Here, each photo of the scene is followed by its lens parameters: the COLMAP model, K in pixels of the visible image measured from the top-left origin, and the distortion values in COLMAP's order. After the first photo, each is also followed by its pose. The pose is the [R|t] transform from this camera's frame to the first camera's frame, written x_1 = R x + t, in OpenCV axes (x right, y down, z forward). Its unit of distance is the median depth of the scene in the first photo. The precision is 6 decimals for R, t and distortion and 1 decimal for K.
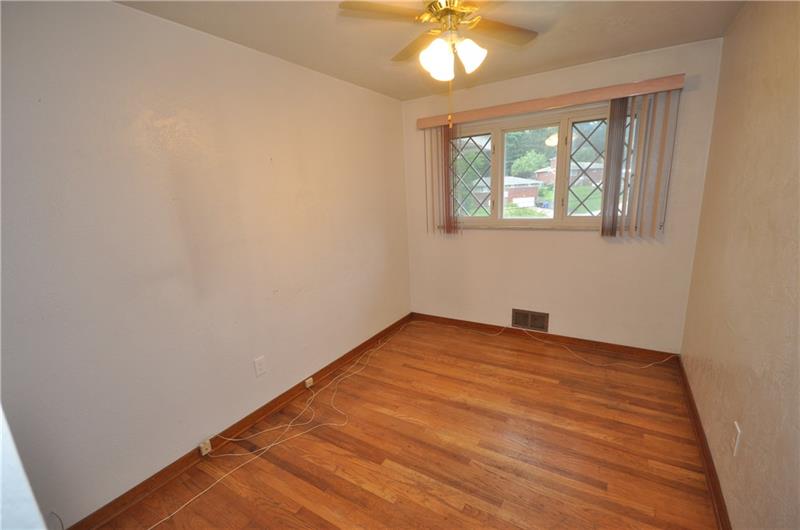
lens RADIAL K [[352.0, 0, 402.1], [0, 352.0, 274.1], [0, 0, 1]] dist [-0.000515, -0.000286]
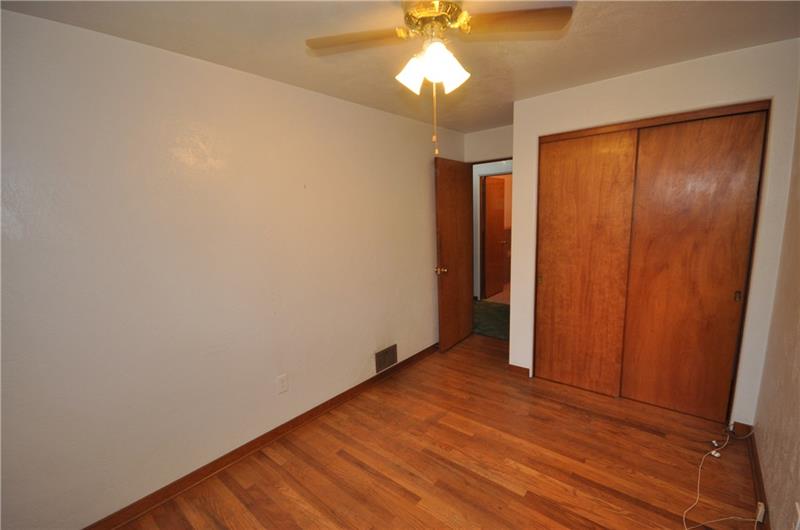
lens RADIAL K [[352.0, 0, 402.1], [0, 352.0, 274.1], [0, 0, 1]] dist [-0.000515, -0.000286]
pose [[-0.984057, 0.060738, 0.167162, 0.085444], [0.122342, 0.913357, 0.388344, -0.444488], [-0.129091, 0.402603, -0.906226, 1.764886]]
